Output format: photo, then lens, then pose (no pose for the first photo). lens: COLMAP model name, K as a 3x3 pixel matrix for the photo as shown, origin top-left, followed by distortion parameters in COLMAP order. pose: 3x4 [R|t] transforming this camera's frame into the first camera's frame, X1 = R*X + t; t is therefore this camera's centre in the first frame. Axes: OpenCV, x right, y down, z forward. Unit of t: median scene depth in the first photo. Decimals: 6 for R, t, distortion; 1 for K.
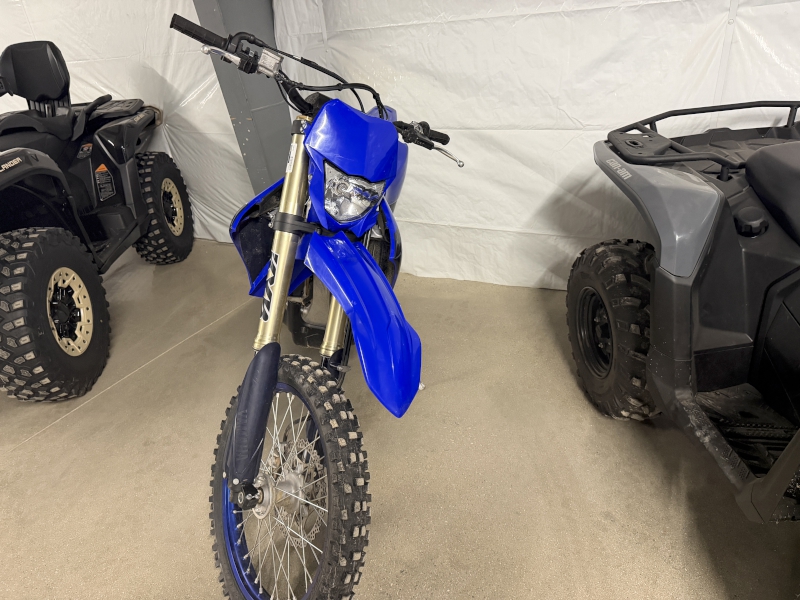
lens RADIAL K [[563.3, 0, 370.2], [0, 563.3, 298.5], [0, 0, 1]] dist [-0.001614, -0.020205]
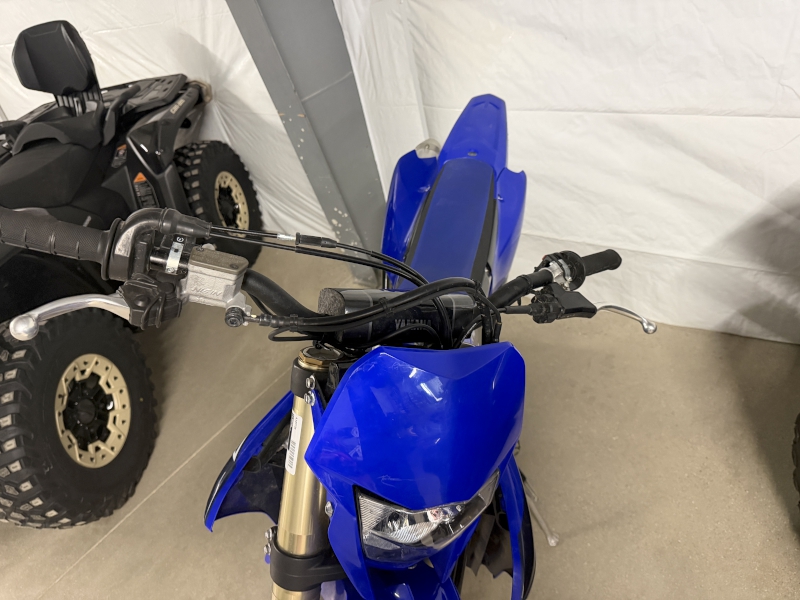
lens RADIAL K [[563.3, 0, 377.4], [0, 563.3, 288.0], [0, 0, 1]] dist [-0.001614, -0.020205]
pose [[0.983159, -0.030294, -0.180225, 0.009451], [0.058874, 0.986093, 0.155417, -0.200855], [0.173011, -0.163410, 0.971270, 0.258708]]
